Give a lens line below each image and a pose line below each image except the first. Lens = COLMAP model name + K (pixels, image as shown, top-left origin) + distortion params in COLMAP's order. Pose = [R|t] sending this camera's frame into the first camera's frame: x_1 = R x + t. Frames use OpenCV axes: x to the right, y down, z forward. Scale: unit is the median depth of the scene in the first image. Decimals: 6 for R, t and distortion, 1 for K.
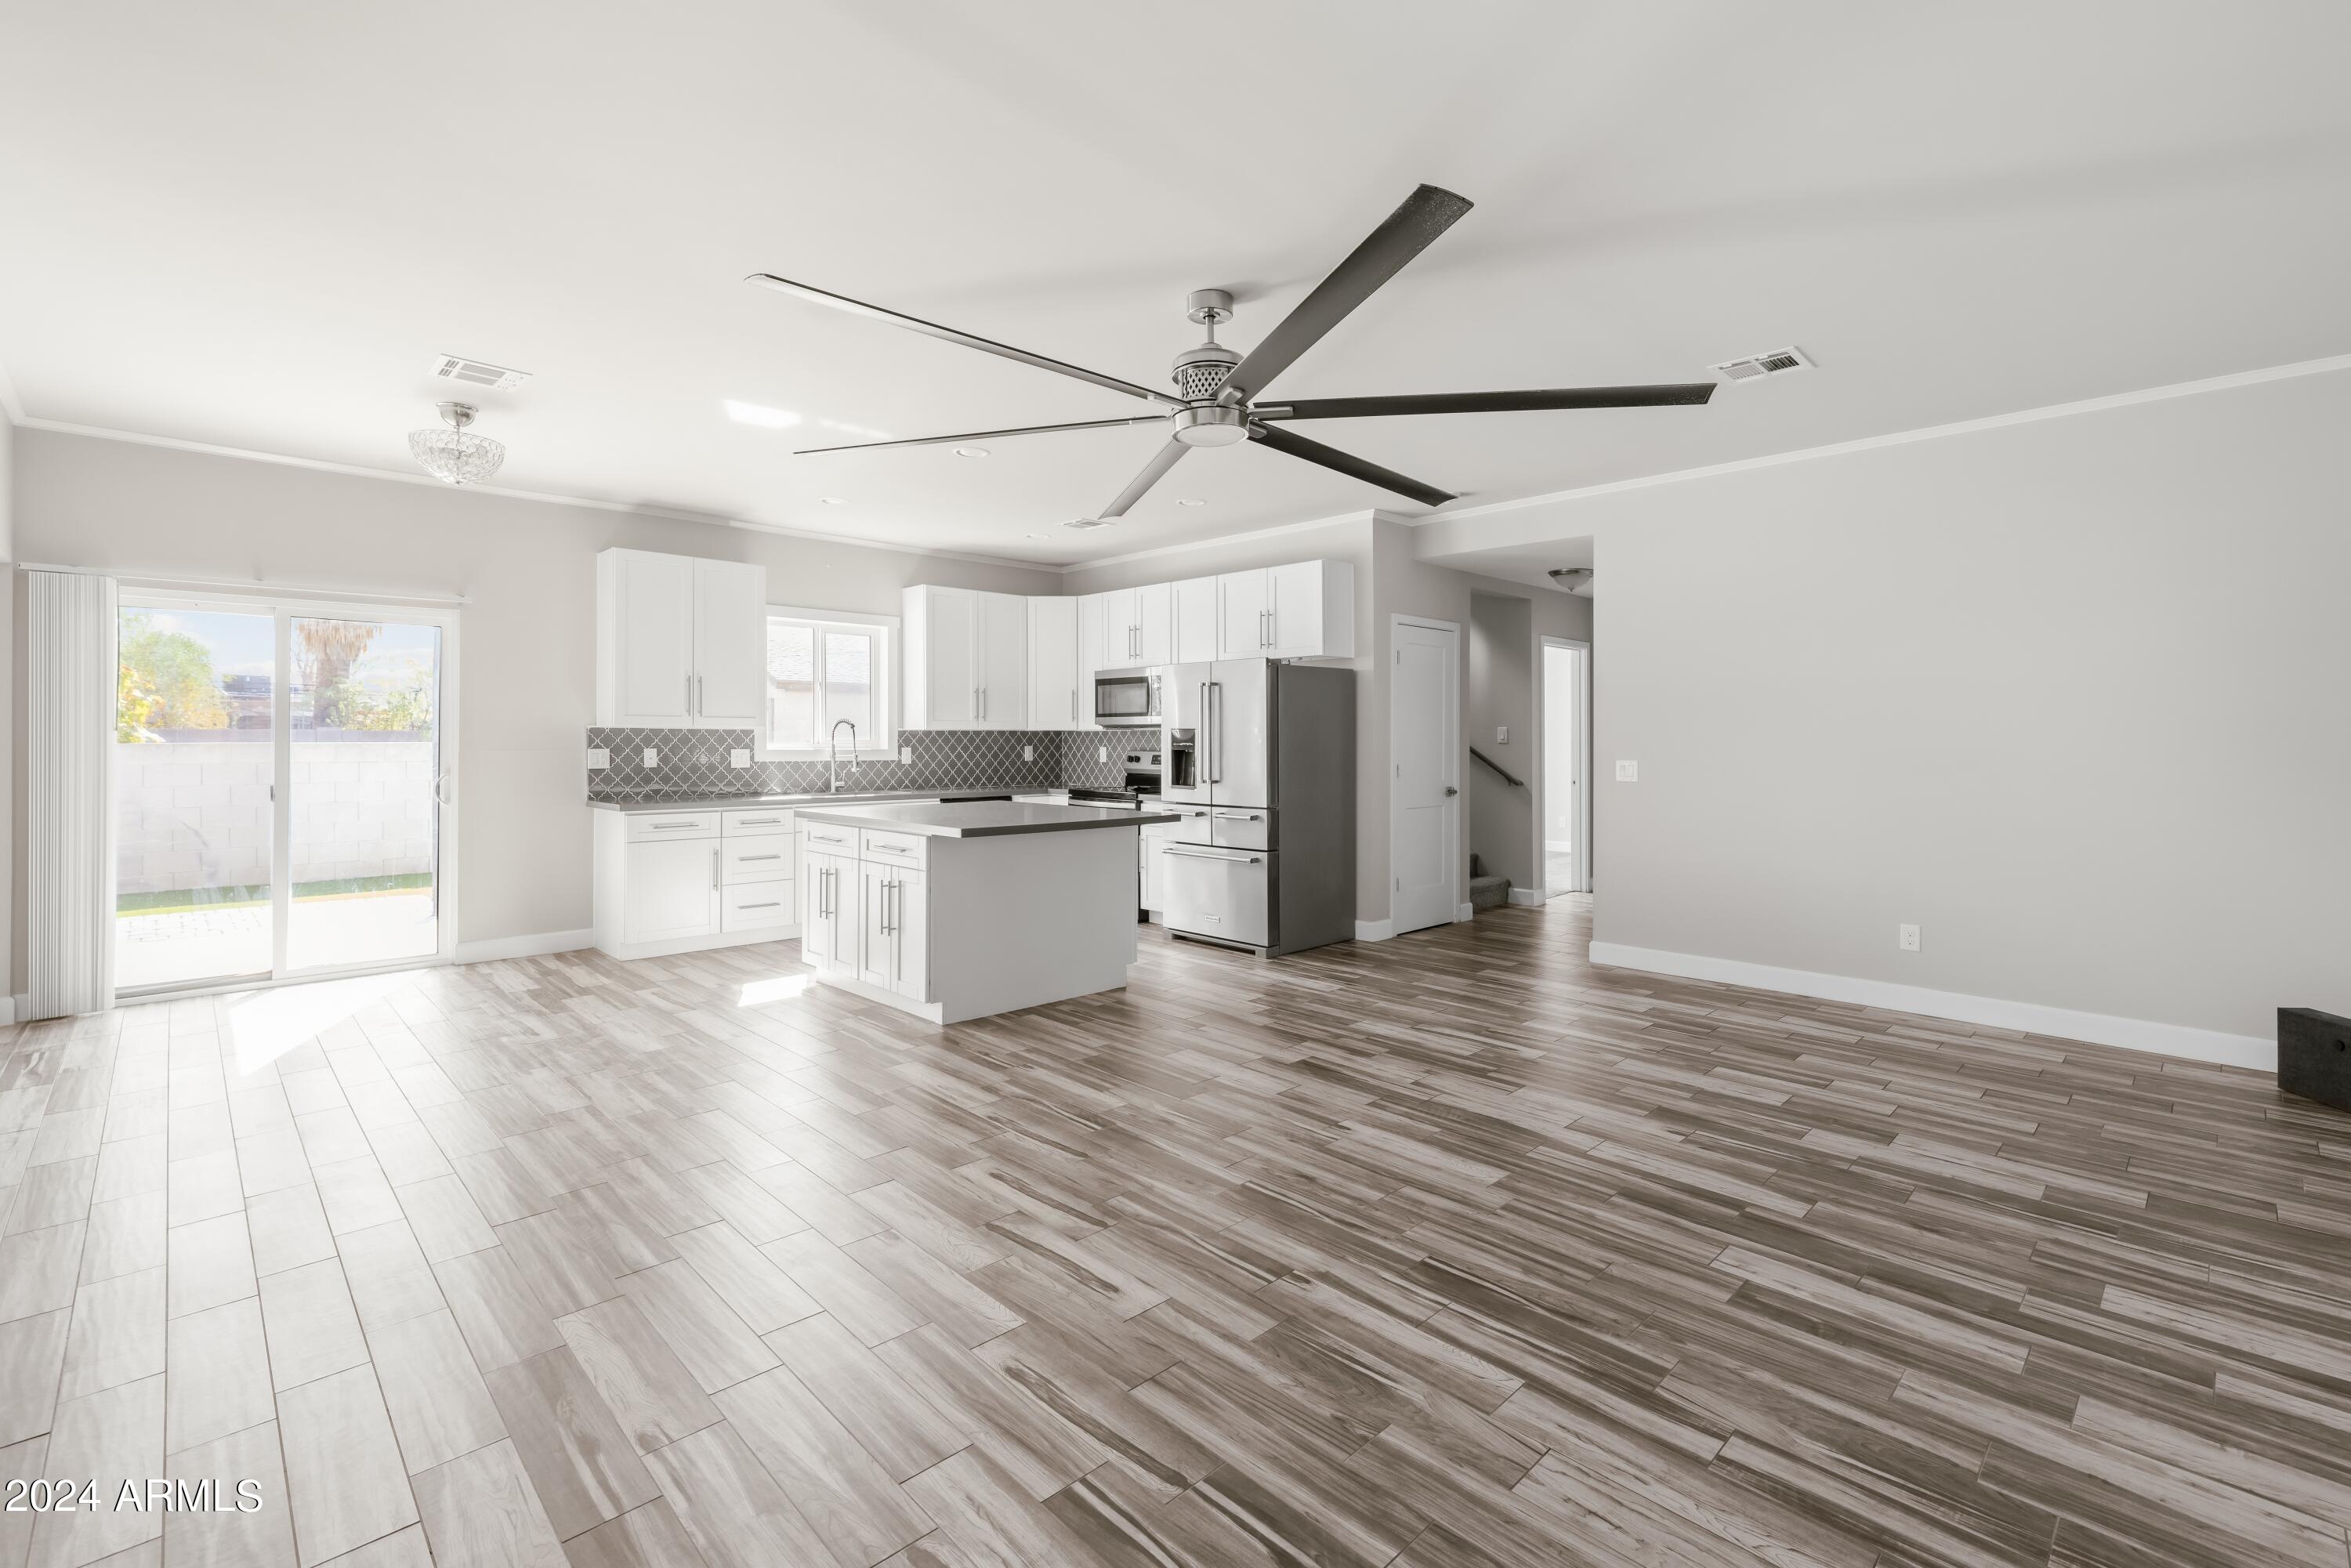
lens RADIAL K [[1036.9, 0, 1154.9], [0, 1036.9, 747.7], [0, 0, 1]] dist [0.002353, -0.000329]
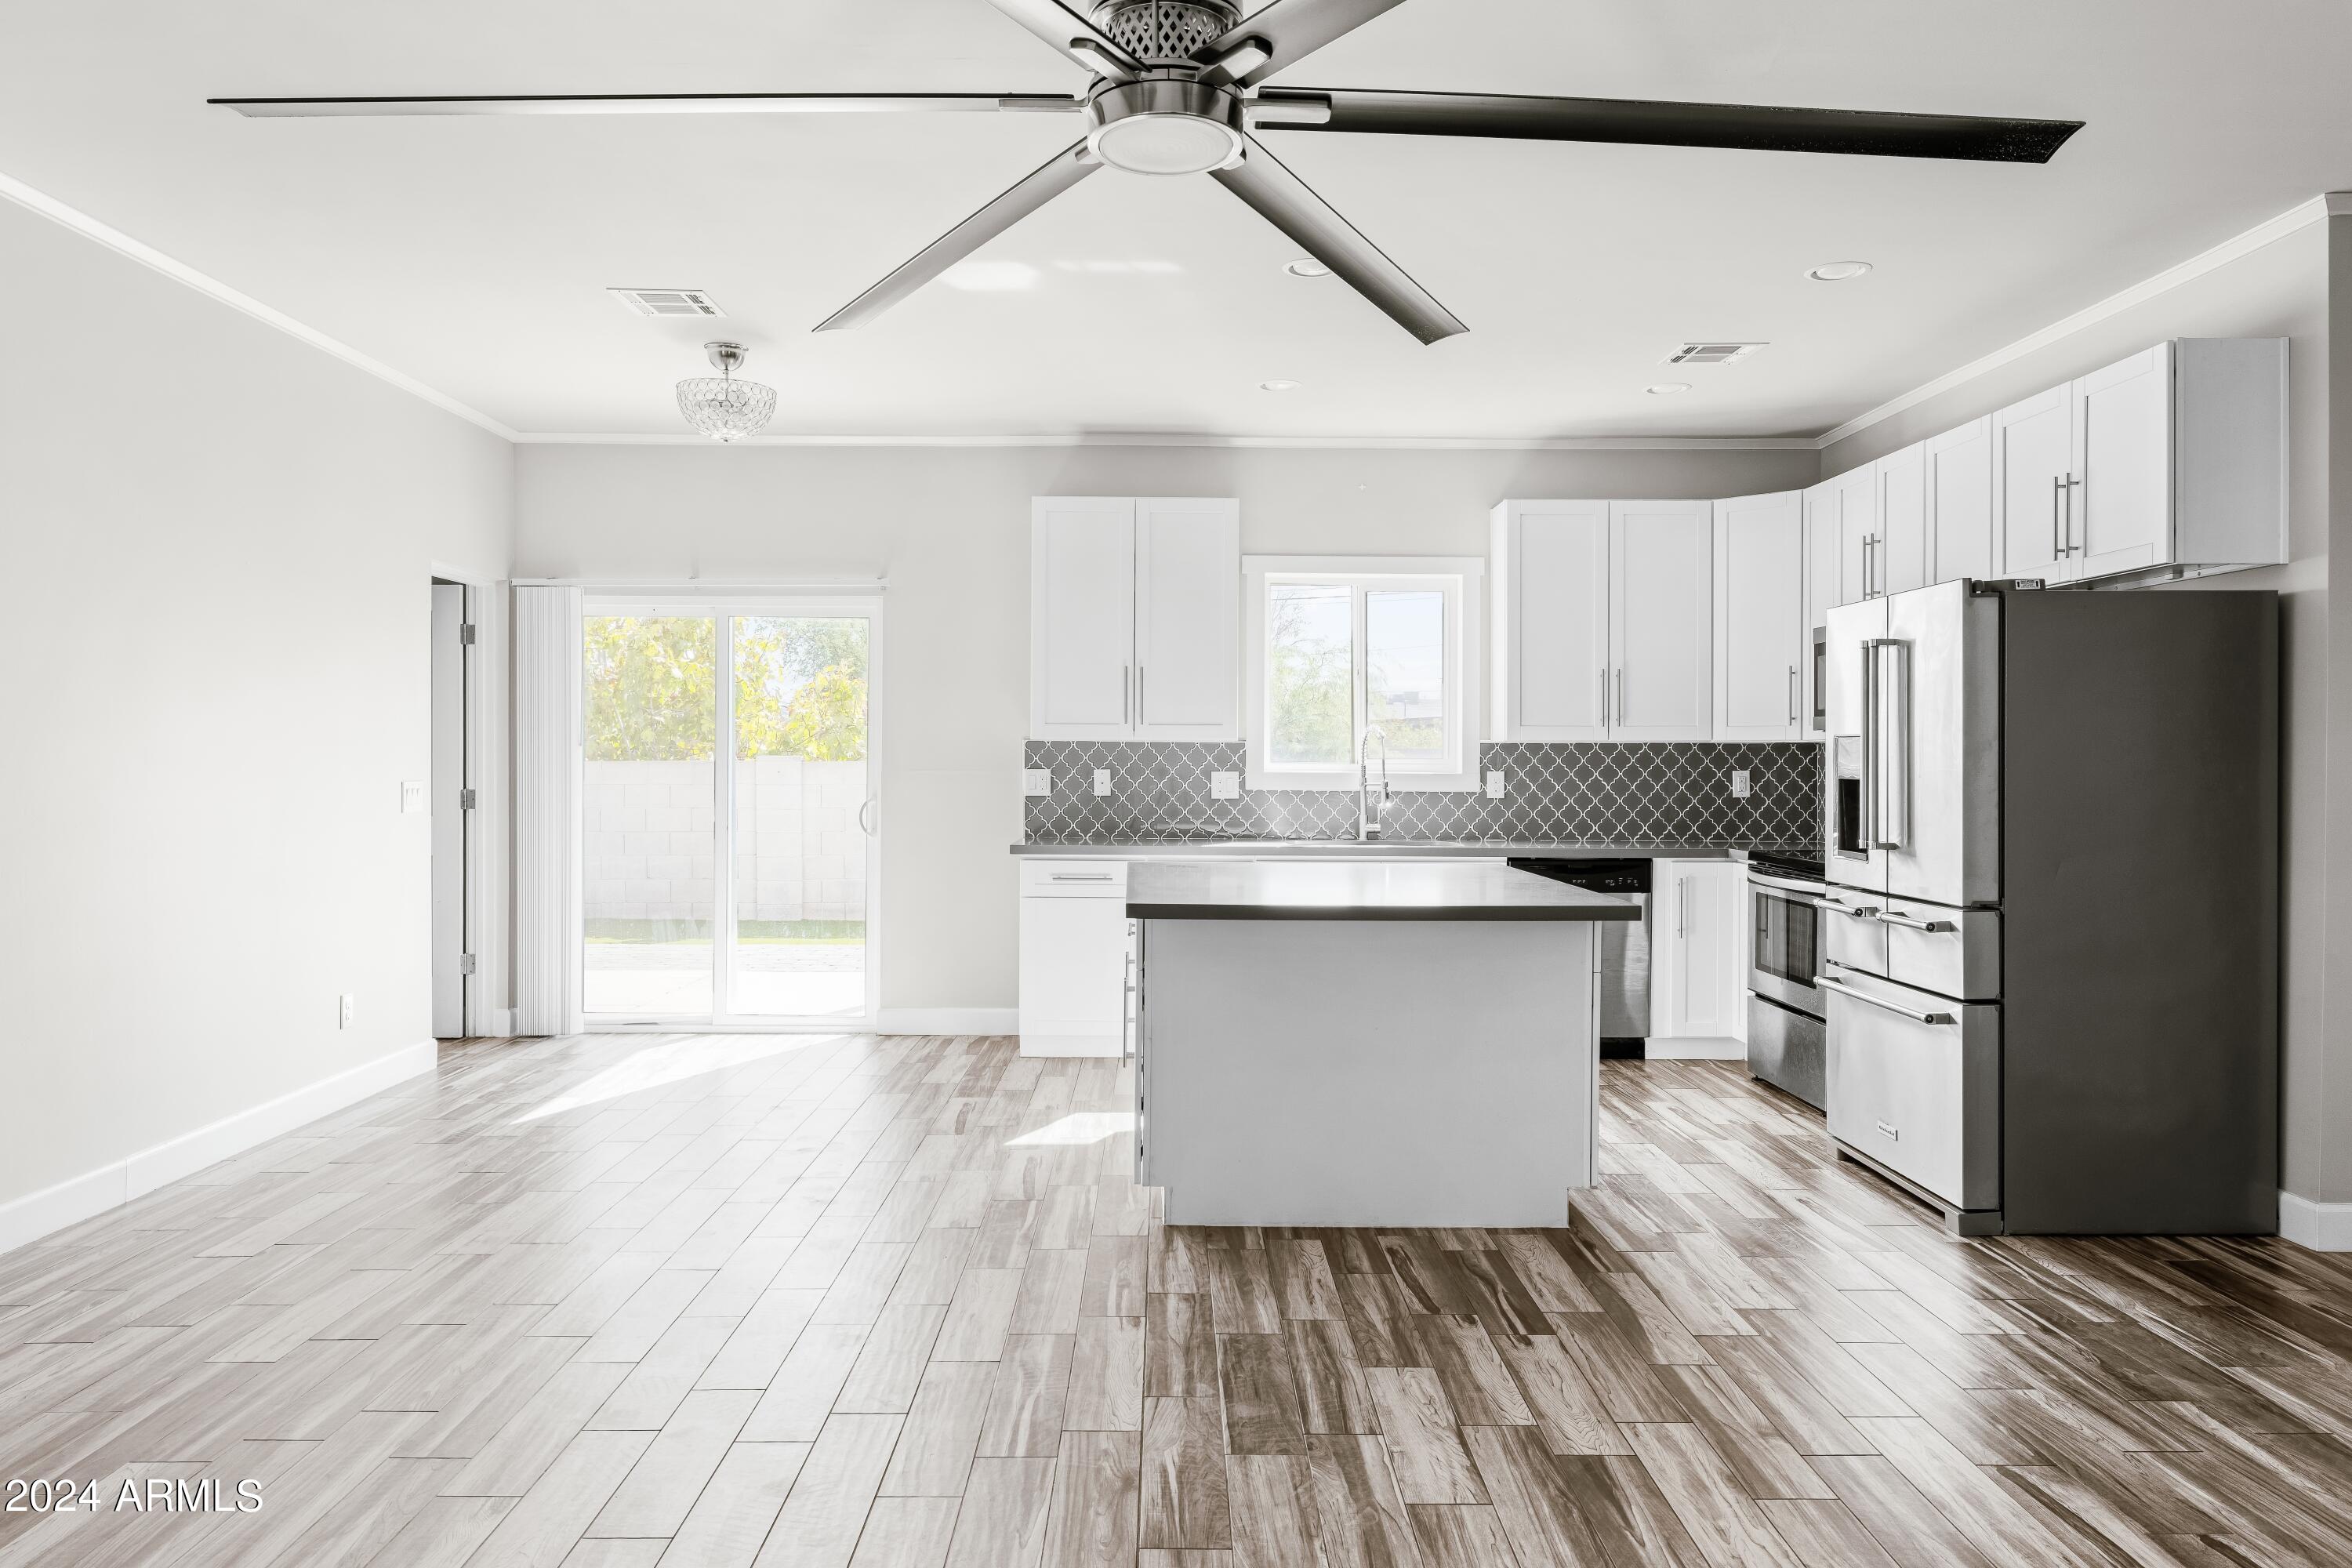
lens RADIAL K [[1579.6, 0, 1180.1], [0, 1579.6, 782.4], [0, 0, 1]] dist [0.021373, -0.010248]
pose [[0.737339, 0.011978, -0.675416, 0.328498], [-0.007903, 0.999927, 0.009105, -0.000742], [0.675476, -0.001376, 0.737380, 0.247791]]
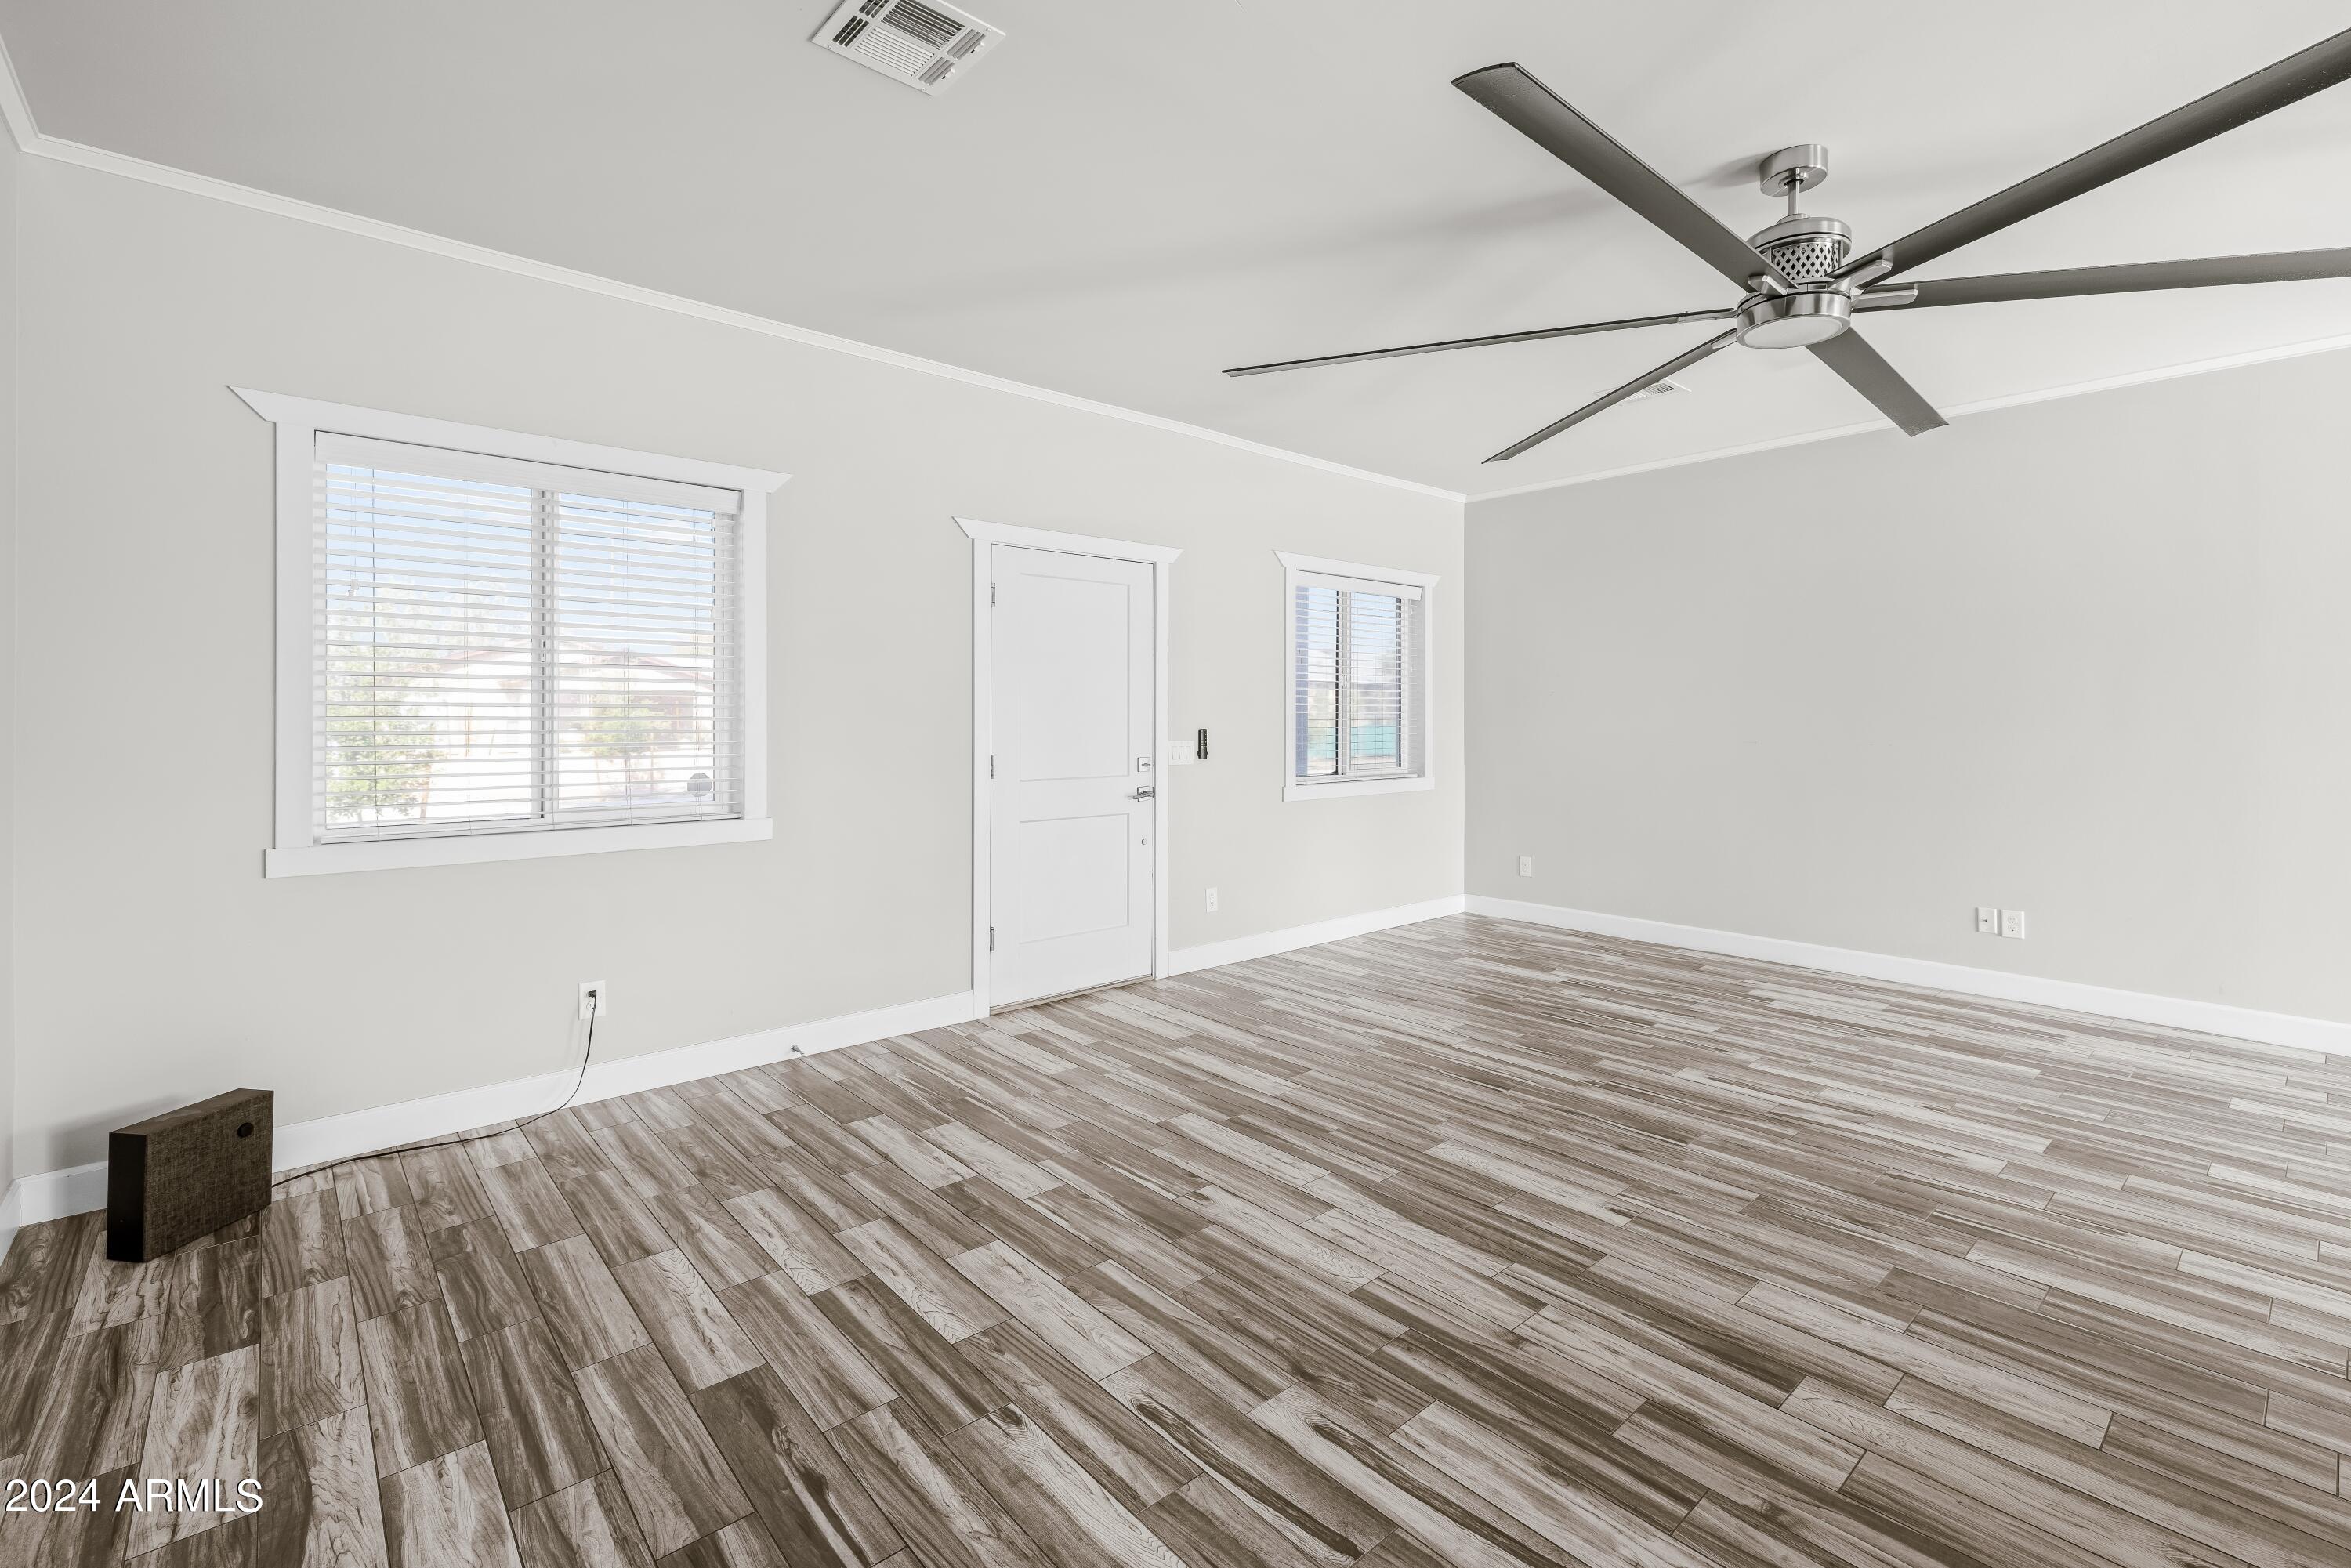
lens RADIAL K [[1036.9, 0, 1180.5], [0, 1036.9, 713.0], [0, 0, 1]] dist [0.002353, -0.000329]
pose [[-0.999643, -0.003682, 0.026457, 0.281588], [-0.003521, 0.999975, 0.006118, -0.006865], [-0.026478, 0.006023, -0.999631, 1.020925]]
